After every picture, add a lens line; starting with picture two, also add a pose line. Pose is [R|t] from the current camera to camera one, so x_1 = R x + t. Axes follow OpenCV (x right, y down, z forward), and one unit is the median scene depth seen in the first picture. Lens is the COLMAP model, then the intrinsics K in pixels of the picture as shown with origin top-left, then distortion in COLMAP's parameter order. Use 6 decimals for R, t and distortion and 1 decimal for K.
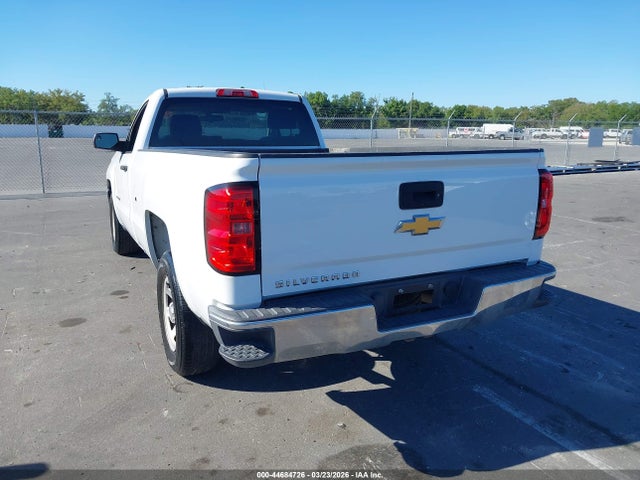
lens RADIAL K [[509.1, 0, 323.3], [0, 509.1, 240.0], [0, 0, 1]] dist [0.001713, -0.005854]
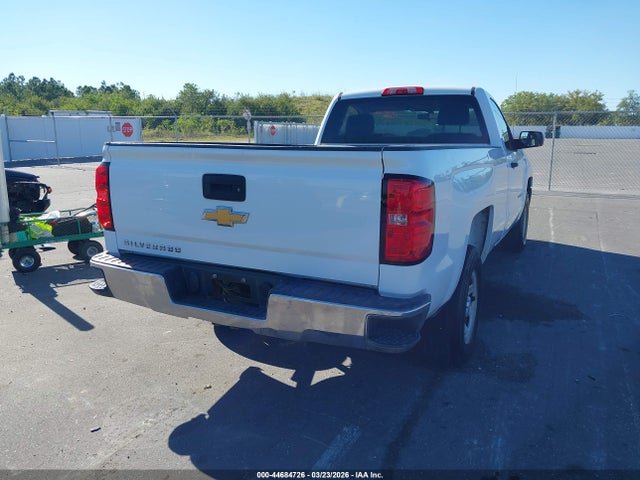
lens RADIAL K [[509.1, 0, 323.3], [0, 509.1, 240.0], [0, 0, 1]] dist [0.001713, -0.005854]
pose [[0.585318, 0.162050, -0.794445, 0.814191], [-0.163191, 0.983318, 0.080343, -0.070403], [0.794211, 0.082620, 0.601999, 0.390854]]
